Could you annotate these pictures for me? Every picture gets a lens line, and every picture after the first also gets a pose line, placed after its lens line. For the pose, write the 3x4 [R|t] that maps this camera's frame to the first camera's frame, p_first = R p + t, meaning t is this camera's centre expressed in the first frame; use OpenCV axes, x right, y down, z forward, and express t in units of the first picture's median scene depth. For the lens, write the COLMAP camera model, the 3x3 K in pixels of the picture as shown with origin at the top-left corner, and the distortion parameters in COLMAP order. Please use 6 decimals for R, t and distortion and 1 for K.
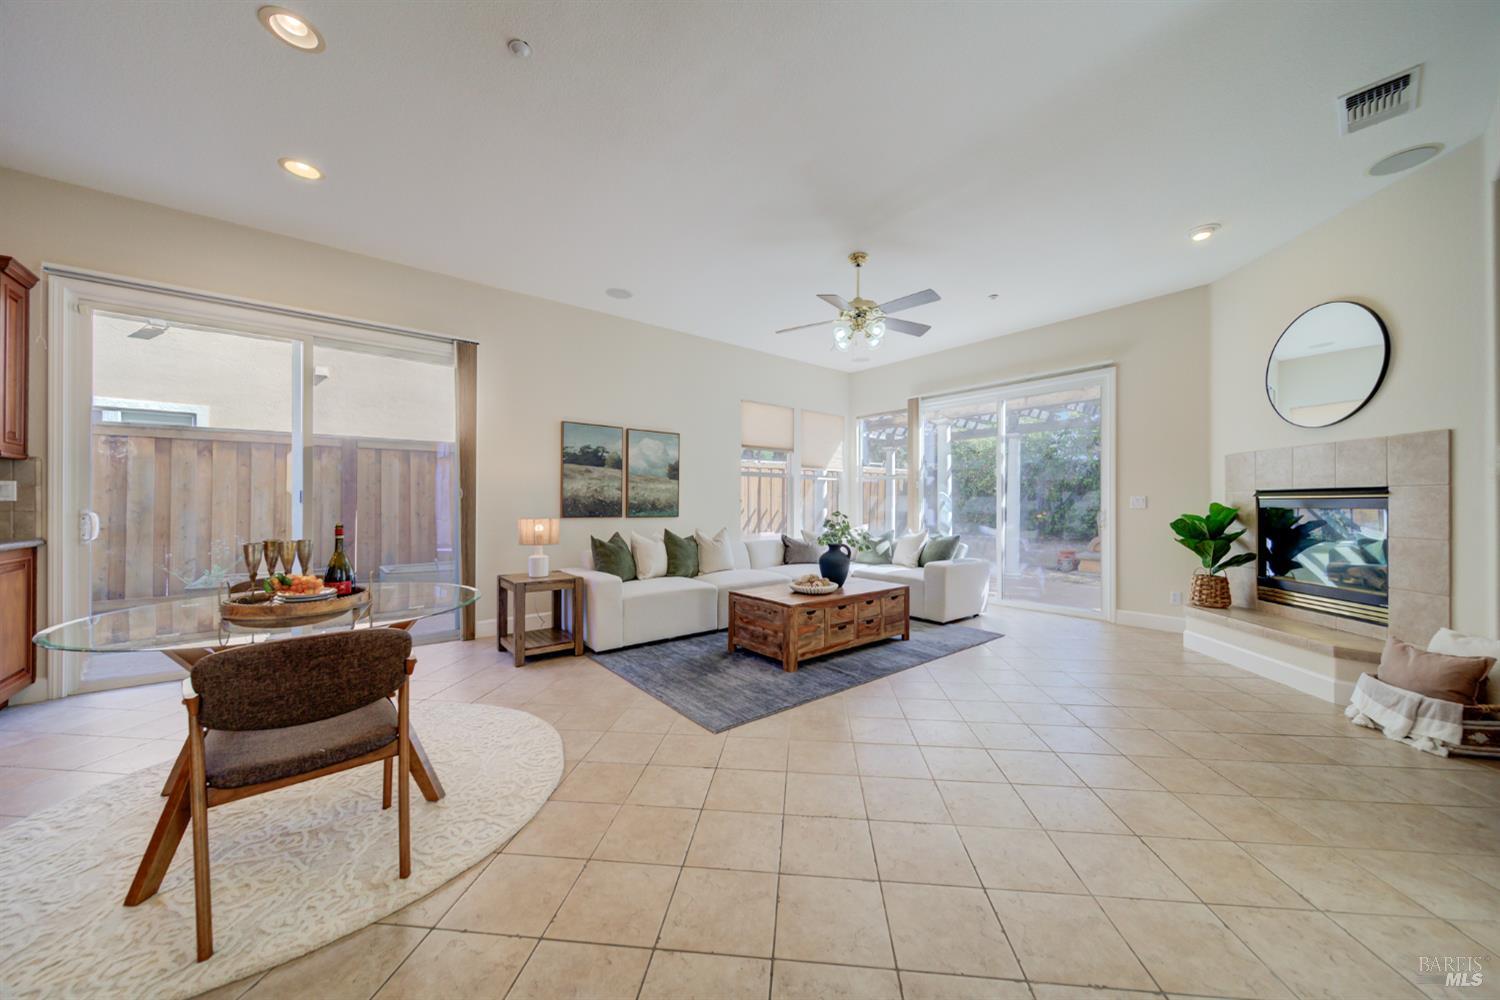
lens RADIAL K [[535.0, 0, 761.6], [0, 535.0, 505.1], [0, 0, 1]] dist [-0.002009, -0.001488]
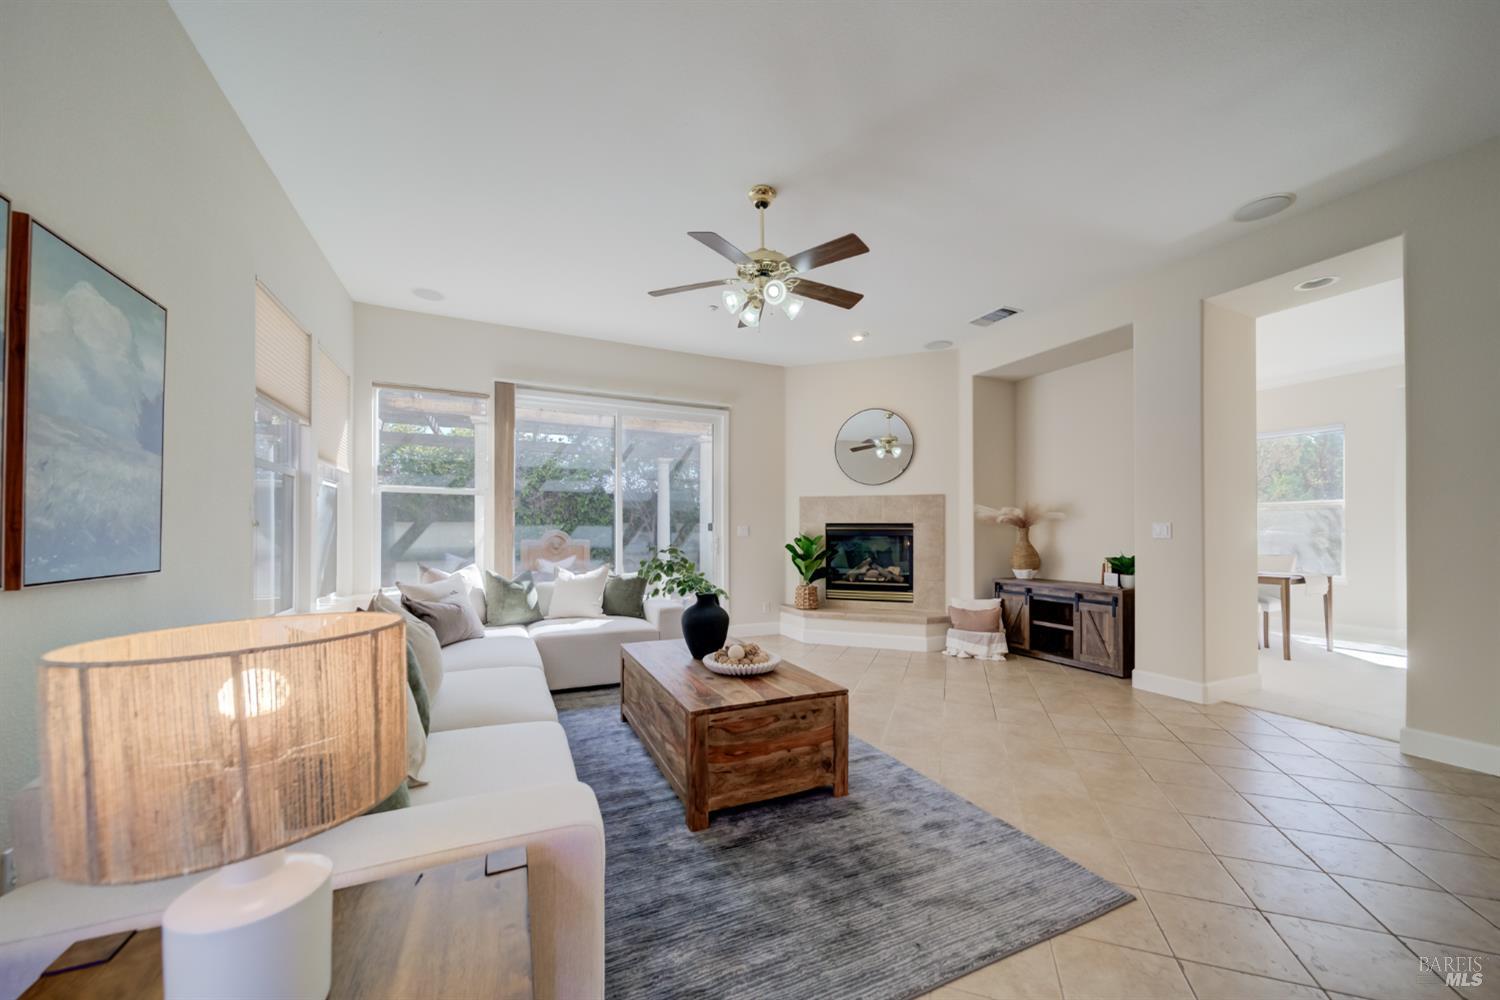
lens RADIAL K [[535.0, 0, 763.2], [0, 535.0, 531.1], [0, 0, 1]] dist [-0.002009, -0.001488]
pose [[0.246717, 0.002181, 0.969085, -0.427122], [-0.001092, 0.999997, -0.001972, -0.002937], [-0.969087, -0.000572, 0.246719, 0.670308]]
